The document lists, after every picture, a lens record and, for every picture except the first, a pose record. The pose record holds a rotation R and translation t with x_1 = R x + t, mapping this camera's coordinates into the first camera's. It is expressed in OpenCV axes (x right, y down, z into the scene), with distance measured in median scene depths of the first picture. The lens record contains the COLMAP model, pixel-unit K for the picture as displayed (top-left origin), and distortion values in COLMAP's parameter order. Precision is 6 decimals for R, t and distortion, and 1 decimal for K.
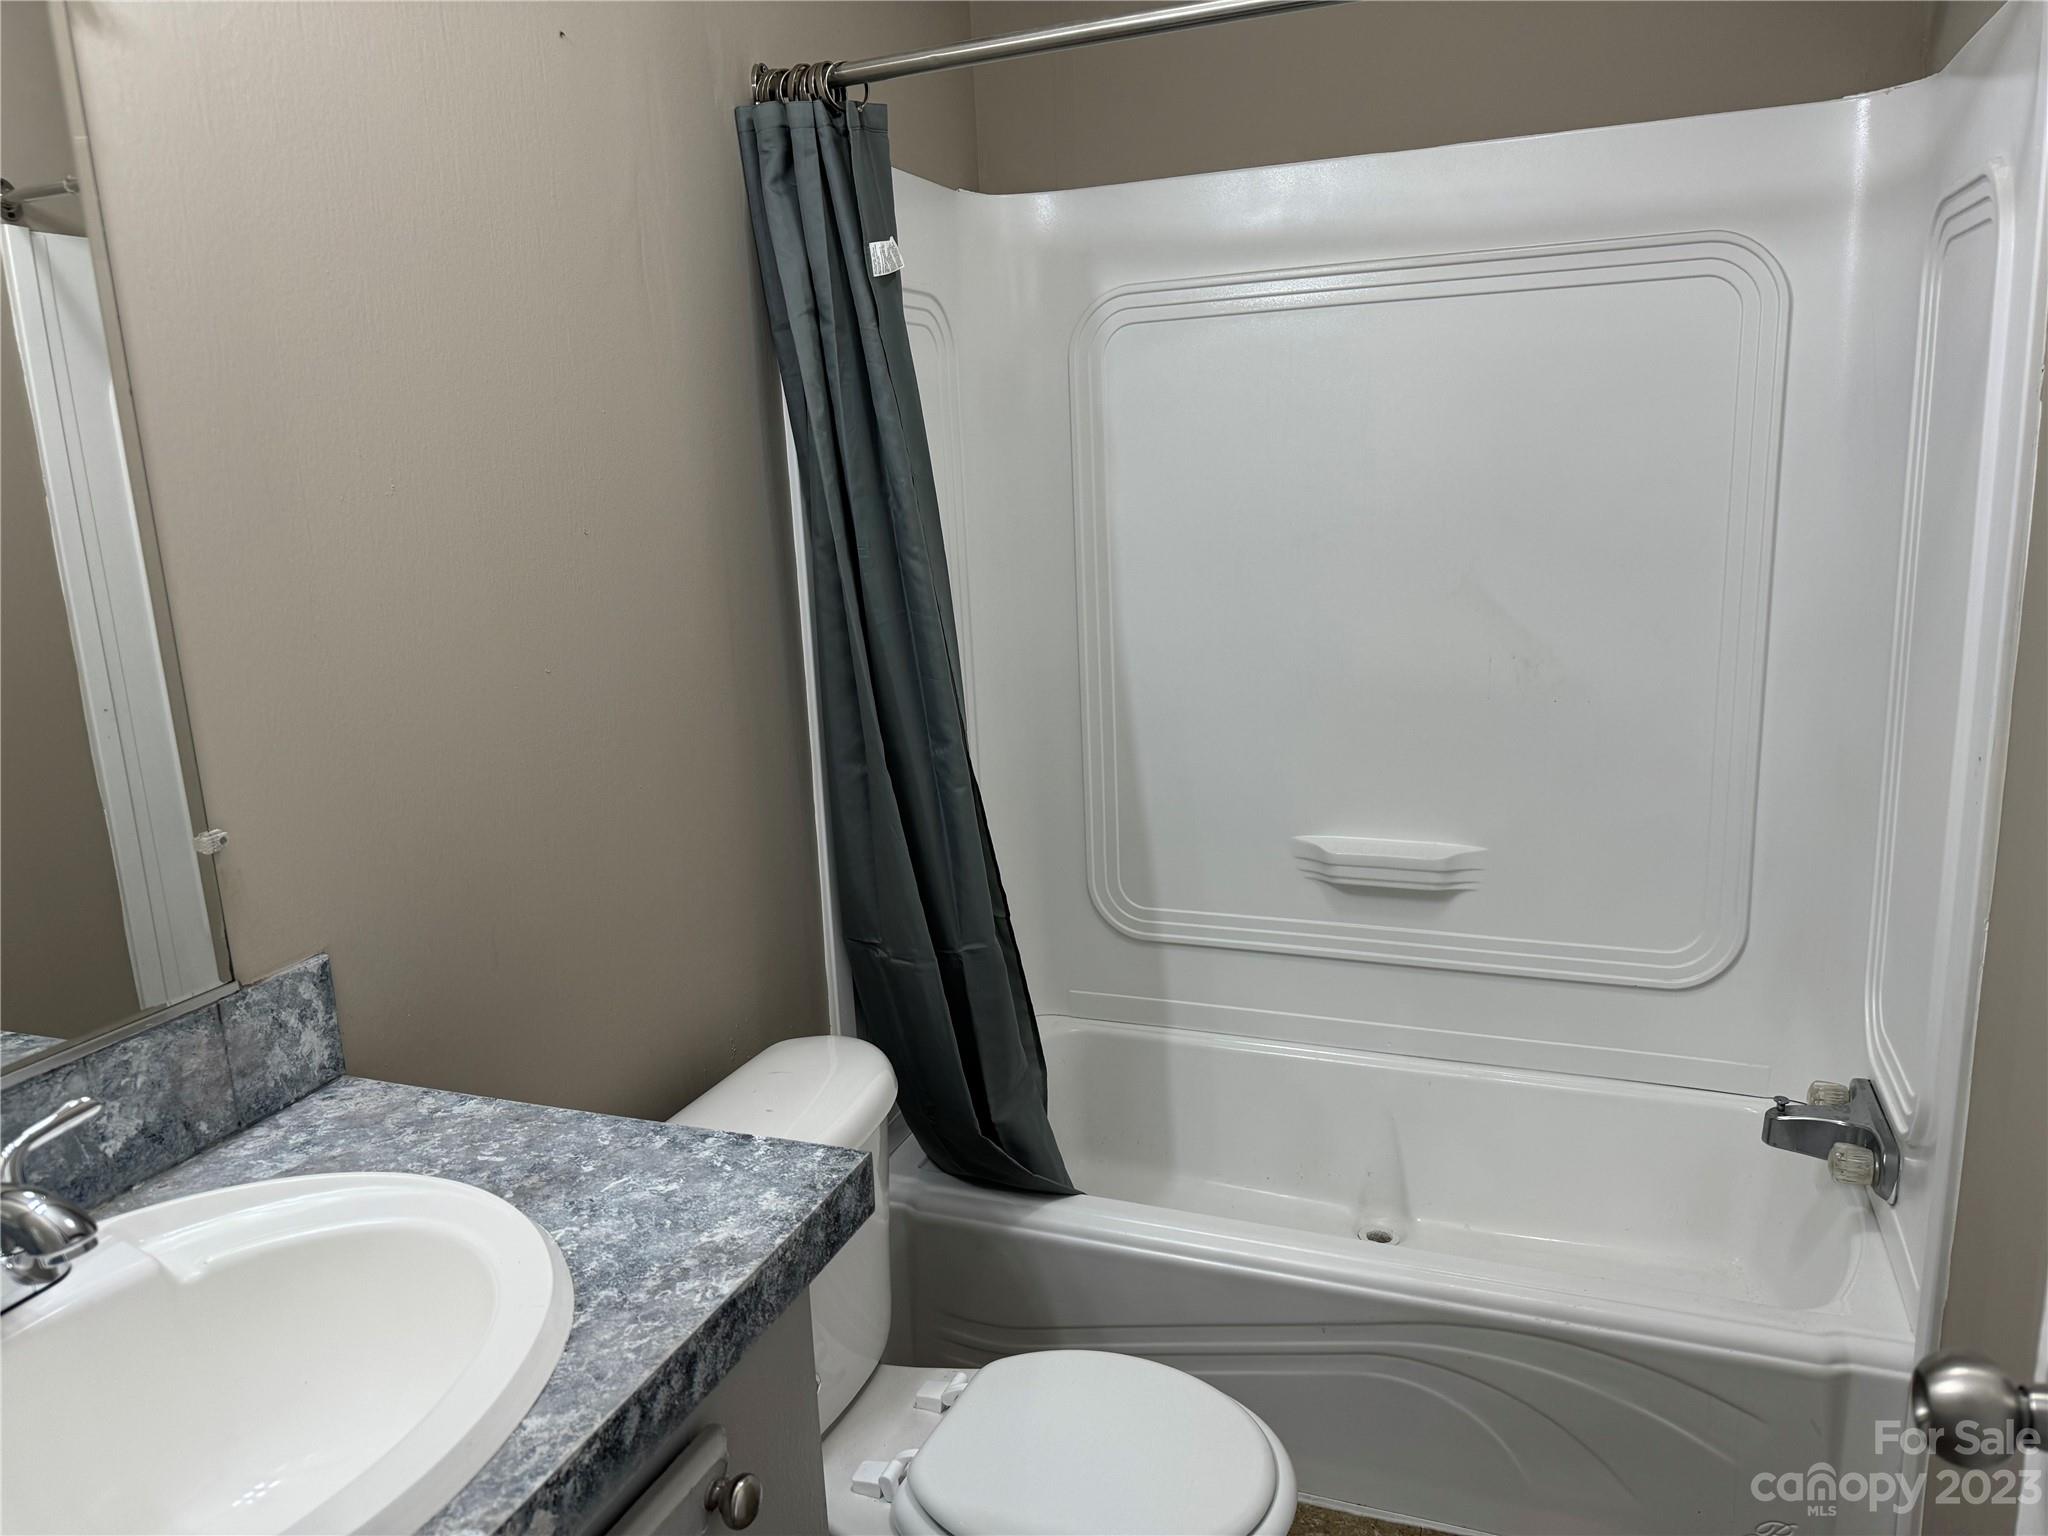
lens RADIAL K [[1420.8, 0, 1027.0], [0, 1420.8, 759.6], [0, 0, 1]] dist [0.004966, -0.011698]
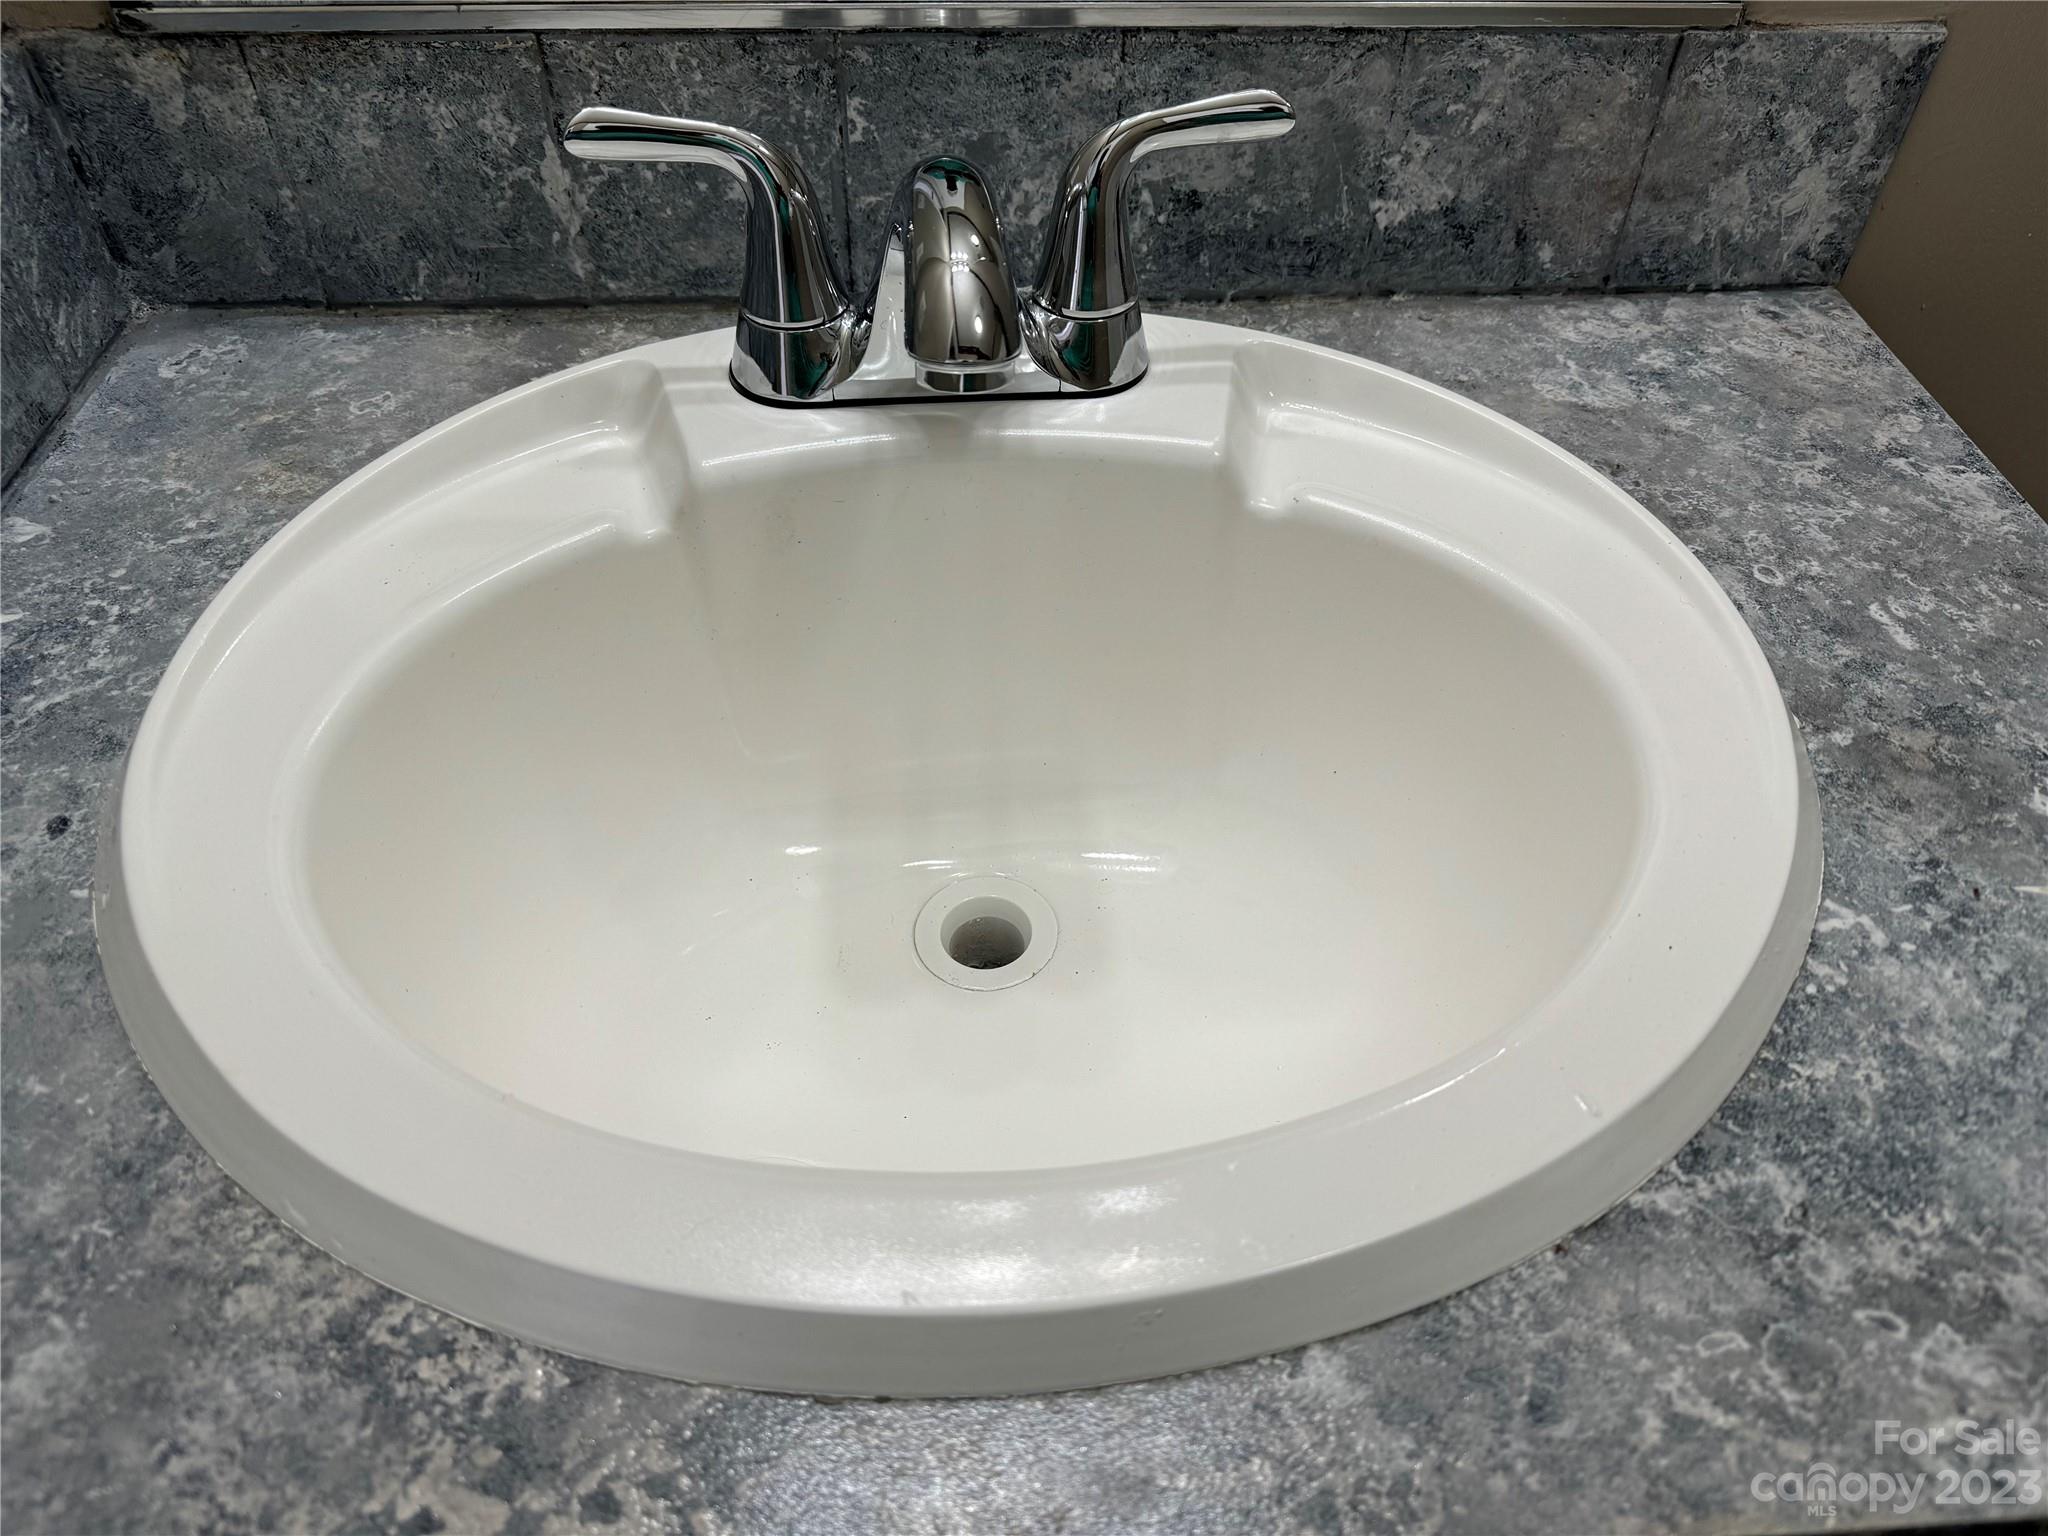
lens RADIAL K [[1420.8, 0, 1034.7], [0, 1420.8, 774.5], [0, 0, 1]] dist [0.004966, -0.011698]
pose [[0.402883, 0.696567, -0.593700, -0.192390], [-0.224334, 0.704042, 0.673795, 0.073075], [0.887333, -0.138274, 0.439910, 0.572830]]
